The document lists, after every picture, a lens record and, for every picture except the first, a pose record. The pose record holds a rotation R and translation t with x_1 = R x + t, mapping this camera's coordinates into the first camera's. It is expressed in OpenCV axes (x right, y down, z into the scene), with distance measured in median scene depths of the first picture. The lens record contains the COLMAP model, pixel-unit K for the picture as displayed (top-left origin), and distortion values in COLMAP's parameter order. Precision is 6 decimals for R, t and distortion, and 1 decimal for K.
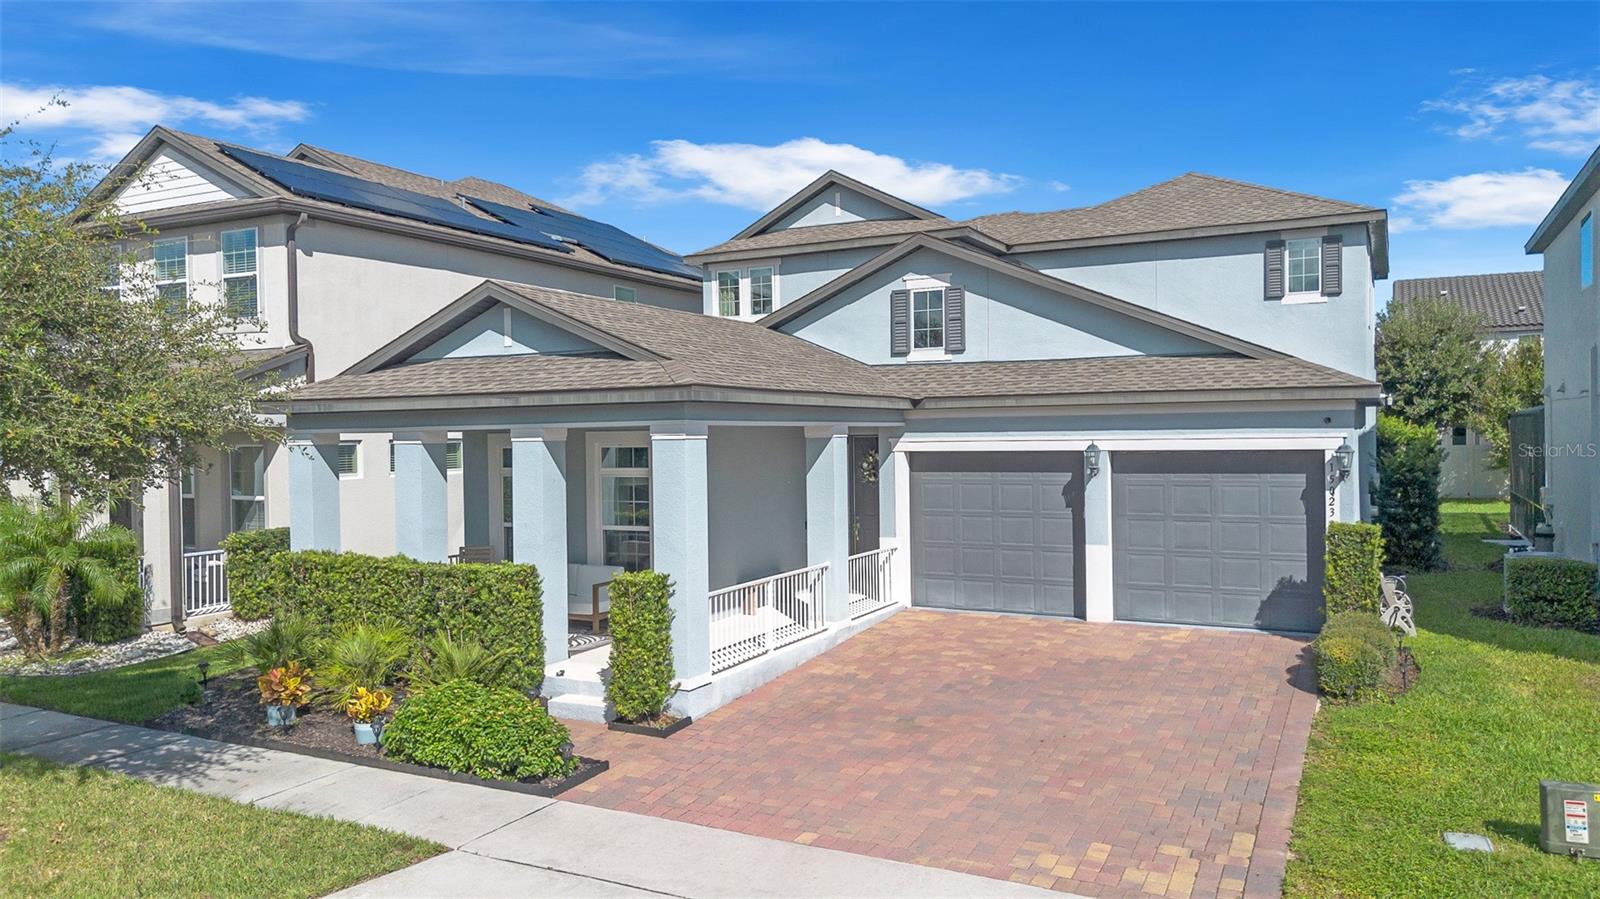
lens RADIAL K [[1133.3, 0, 805.9], [0, 1133.3, 452.3], [0, 0, 1]] dist [0.077860, -0.096218]
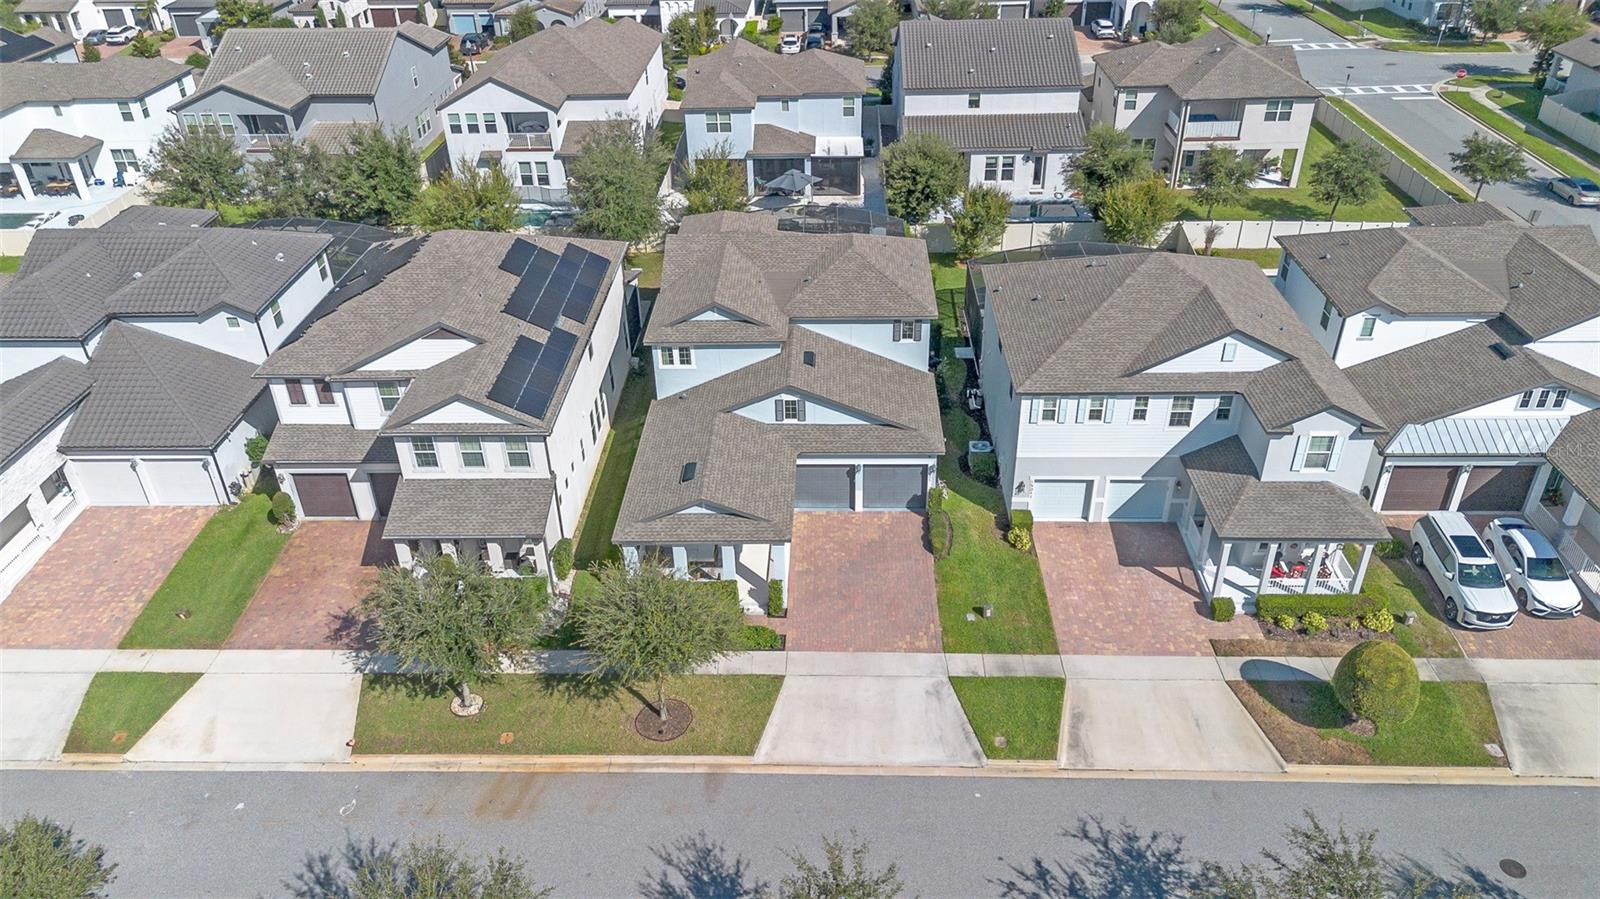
lens RADIAL K [[1133.3, 0, 805.9], [0, 1133.3, 452.3], [0, 0, 1]] dist [0.077860, -0.096218]
pose [[0.900071, -0.238624, 0.364598, -1.035270], [0.015385, 0.853605, 0.520693, -1.724697], [-0.435473, -0.463051, 0.771976, -1.330217]]
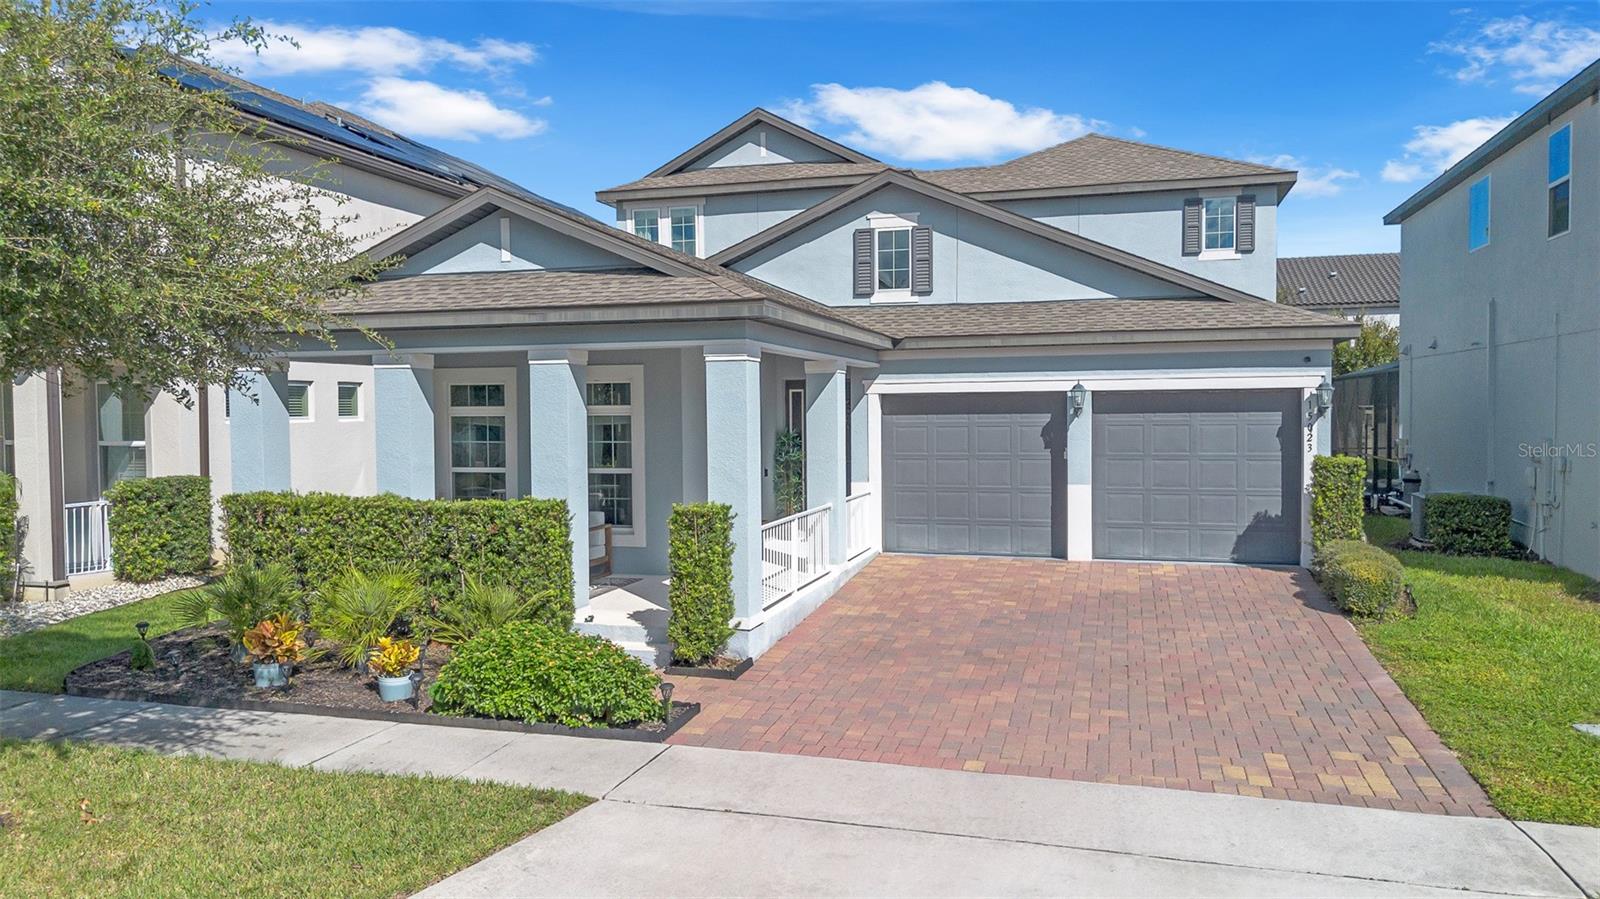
lens RADIAL K [[1133.3, 0, 805.9], [0, 1133.3, 452.3], [0, 0, 1]] dist [0.077860, -0.096218]
pose [[0.980543, -0.001719, 0.196297, -0.196378], [-0.001884, 0.999833, 0.018165, 0.038372], [-0.196295, -0.018181, 0.980376, 0.067453]]
